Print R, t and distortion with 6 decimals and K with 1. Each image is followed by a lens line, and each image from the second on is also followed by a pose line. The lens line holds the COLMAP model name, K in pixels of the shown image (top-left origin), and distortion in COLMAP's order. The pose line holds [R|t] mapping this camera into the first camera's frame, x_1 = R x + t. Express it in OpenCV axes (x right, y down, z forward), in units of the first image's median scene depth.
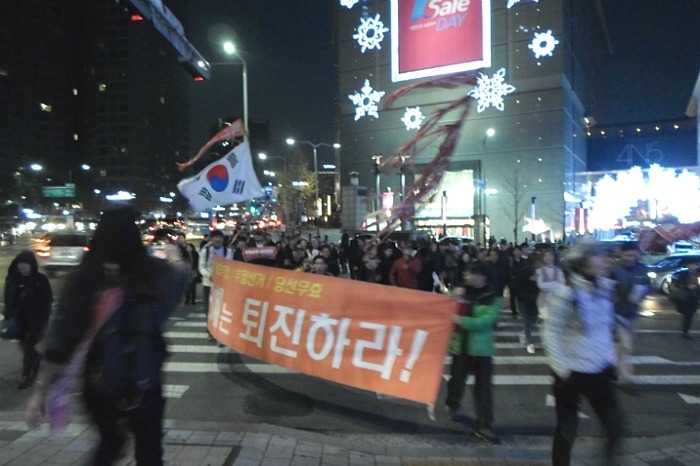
lens RADIAL K [[600.5, 0, 350.0], [0, 600.5, 233.0], [0, 0, 1]] dist [0.007619, -0.001140]
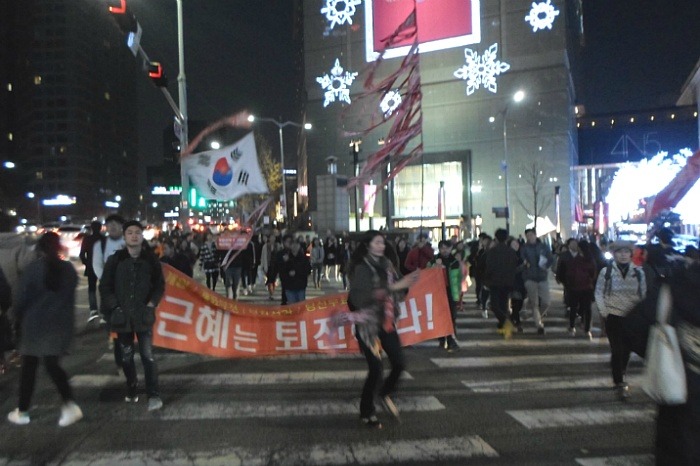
lens RADIAL K [[600.5, 0, 350.0], [0, 600.5, 233.0], [0, 0, 1]] dist [0.007619, -0.001140]
pose [[0.997745, -0.014020, 0.065635, -0.013777], [0.014631, 0.999854, -0.008836, 0.003000], [-0.065502, 0.009776, 0.997805, 0.138656]]
